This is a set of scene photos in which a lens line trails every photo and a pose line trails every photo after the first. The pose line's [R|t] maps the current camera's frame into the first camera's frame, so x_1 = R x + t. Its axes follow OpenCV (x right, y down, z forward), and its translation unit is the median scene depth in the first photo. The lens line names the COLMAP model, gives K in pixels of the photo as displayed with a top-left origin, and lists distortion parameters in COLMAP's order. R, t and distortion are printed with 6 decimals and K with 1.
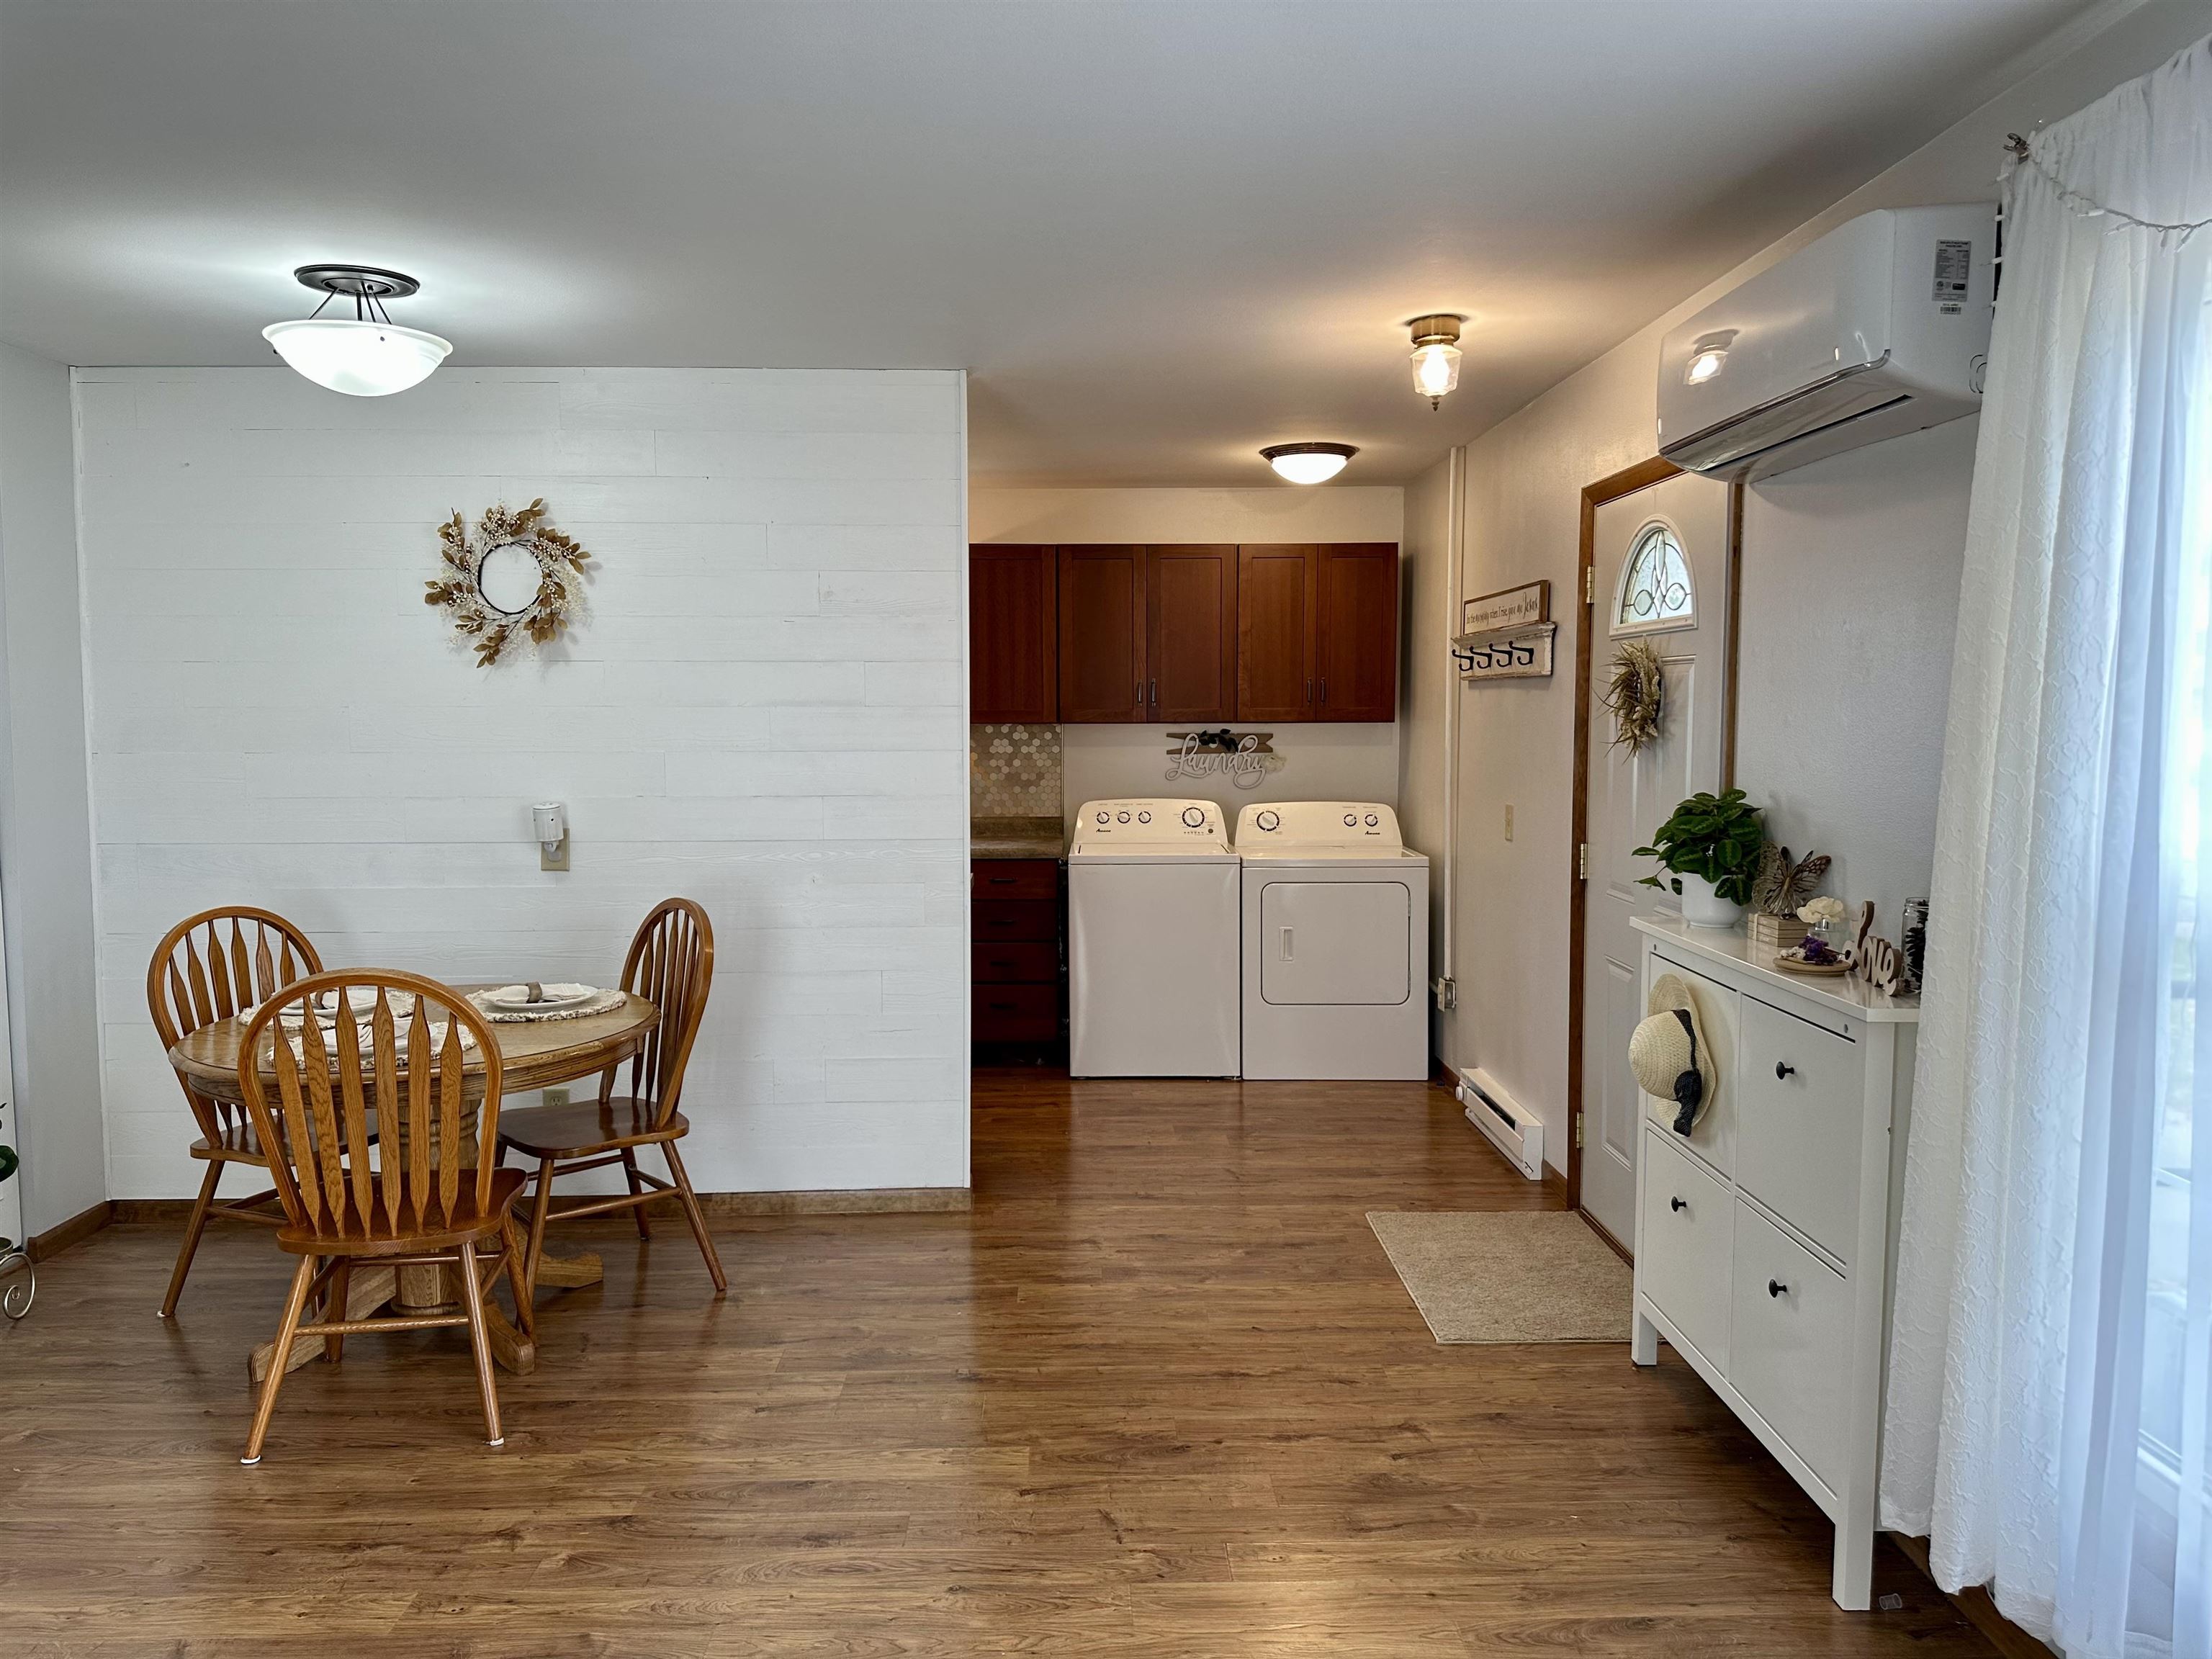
lens RADIAL K [[1545.6, 0, 1113.3], [0, 1545.6, 819.7], [0, 0, 1]] dist [0.163351, -0.272726]
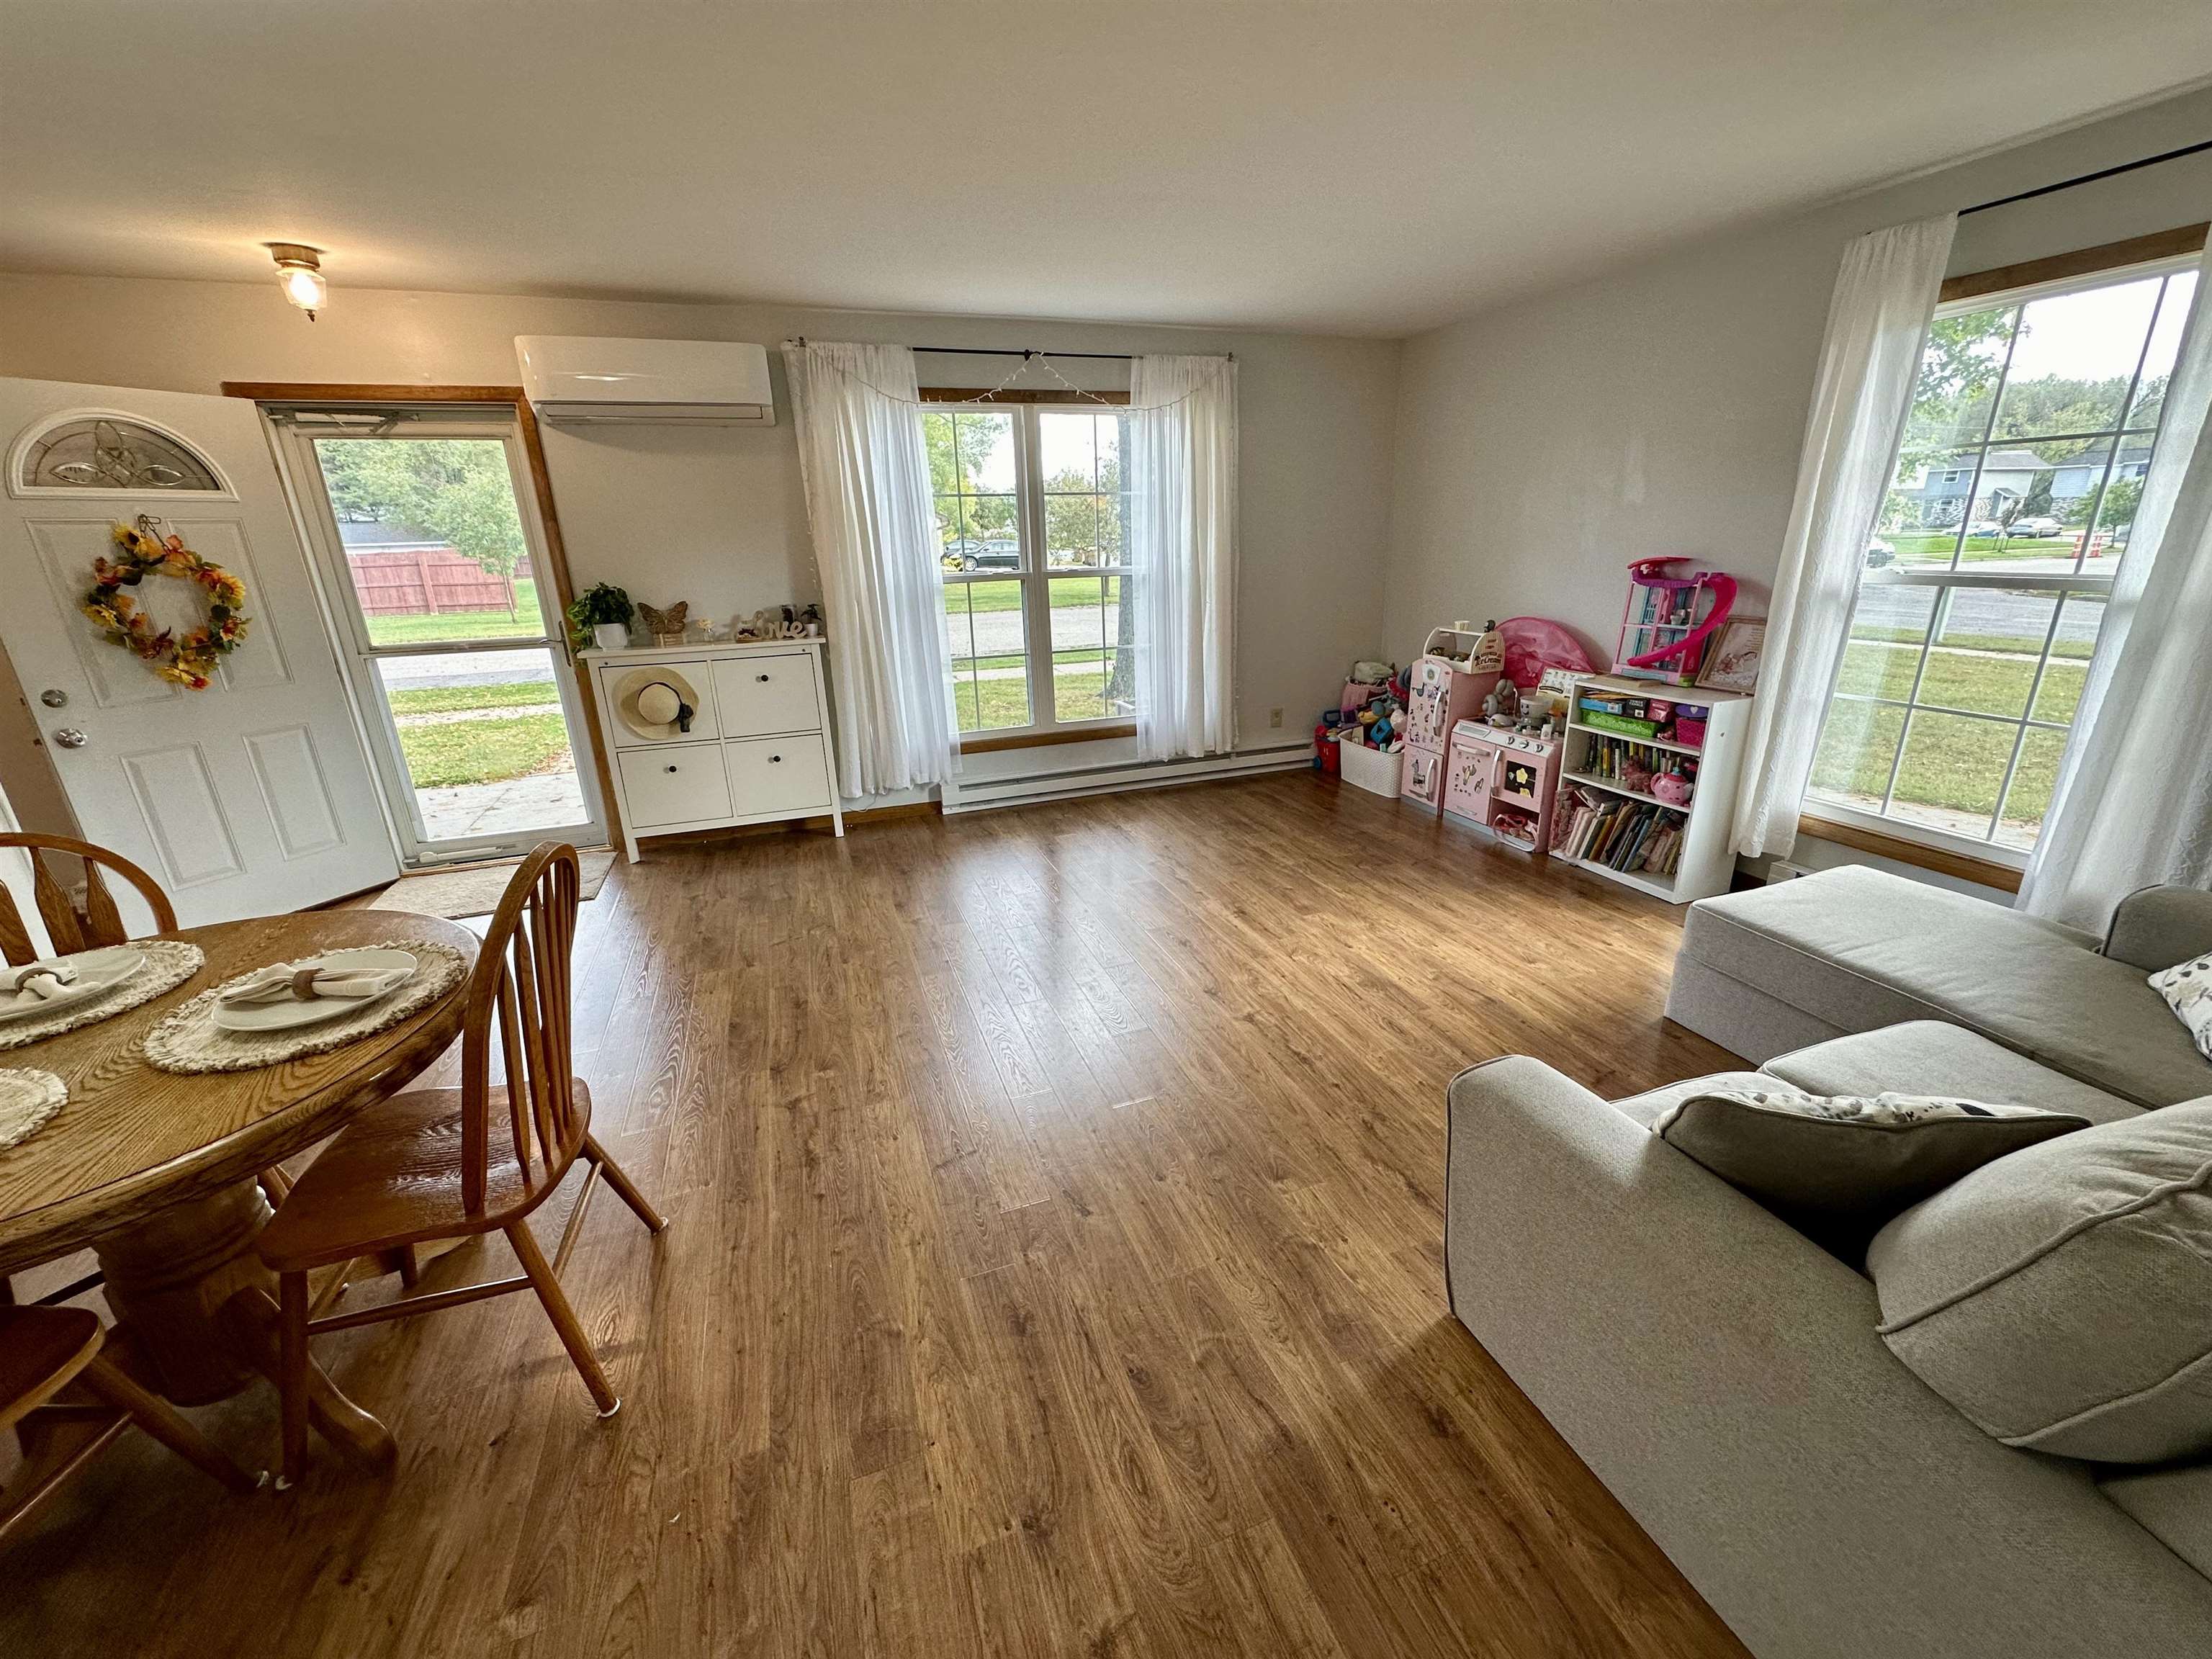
lens RADIAL K [[880.6, 0, 1106.0], [0, 880.6, 829.5], [0, 0, 1]] dist [-0.001411, -0.000359]
pose [[-0.325337, -0.295799, 0.898142, -0.739374], [0.096942, 0.934375, 0.342848, -0.035531], [-0.940616, 0.198609, -0.275312, 0.571619]]
